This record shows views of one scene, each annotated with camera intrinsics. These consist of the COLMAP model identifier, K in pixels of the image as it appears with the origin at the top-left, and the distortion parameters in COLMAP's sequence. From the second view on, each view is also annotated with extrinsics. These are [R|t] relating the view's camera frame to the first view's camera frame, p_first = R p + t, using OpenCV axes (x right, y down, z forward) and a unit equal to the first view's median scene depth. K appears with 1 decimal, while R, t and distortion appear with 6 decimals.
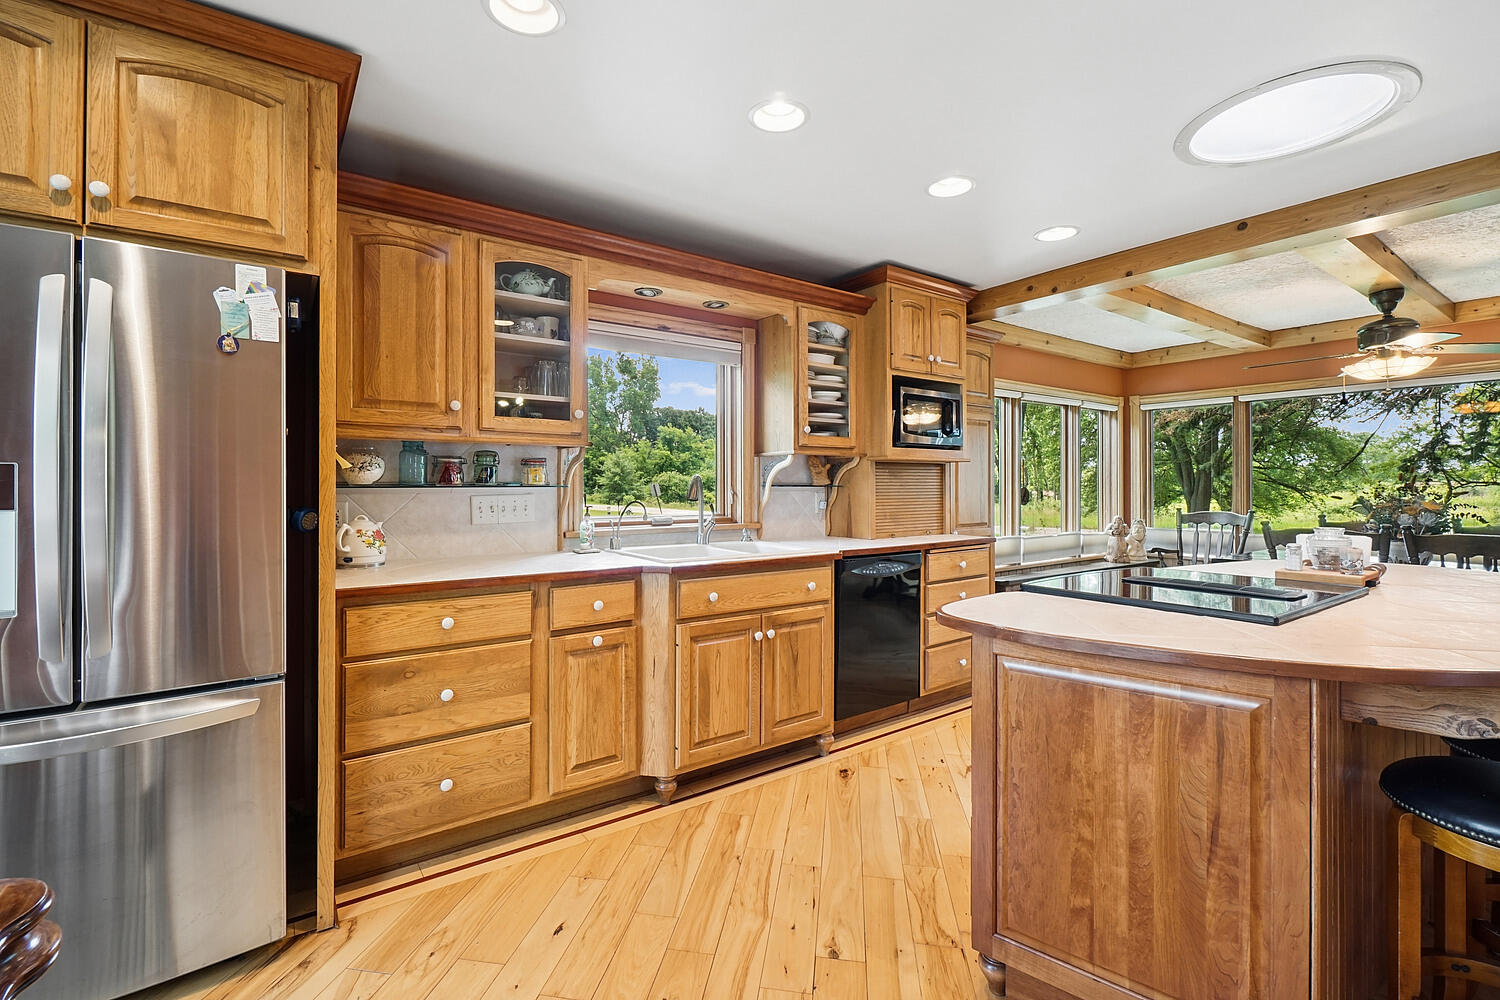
lens RADIAL K [[672.4, 0, 731.6], [0, 672.4, 482.1], [0, 0, 1]] dist [-0.002398, -0.000767]
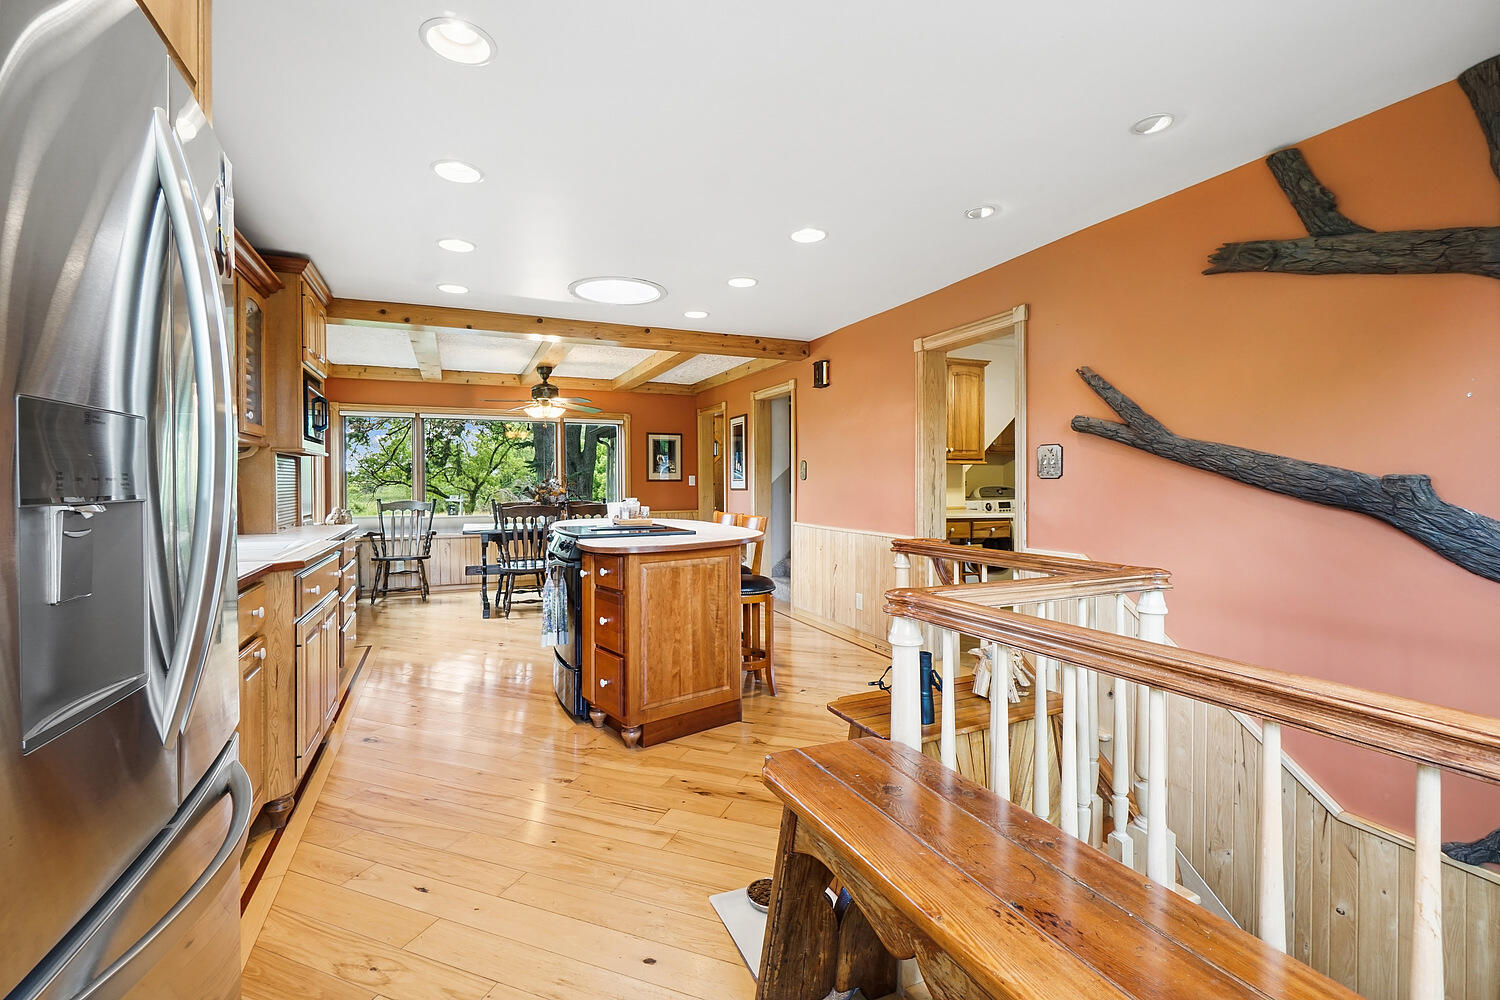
lens RADIAL K [[664.5, 0, 755.7], [0, 664.5, 485.6], [0, 0, 1]] dist [0.001014, 0.000043]
pose [[0.179326, -0.004966, 0.983777, -0.925514], [-0.000846, 0.999986, 0.005202, 0.016955], [-0.983789, -0.001765, 0.179320, 0.228917]]
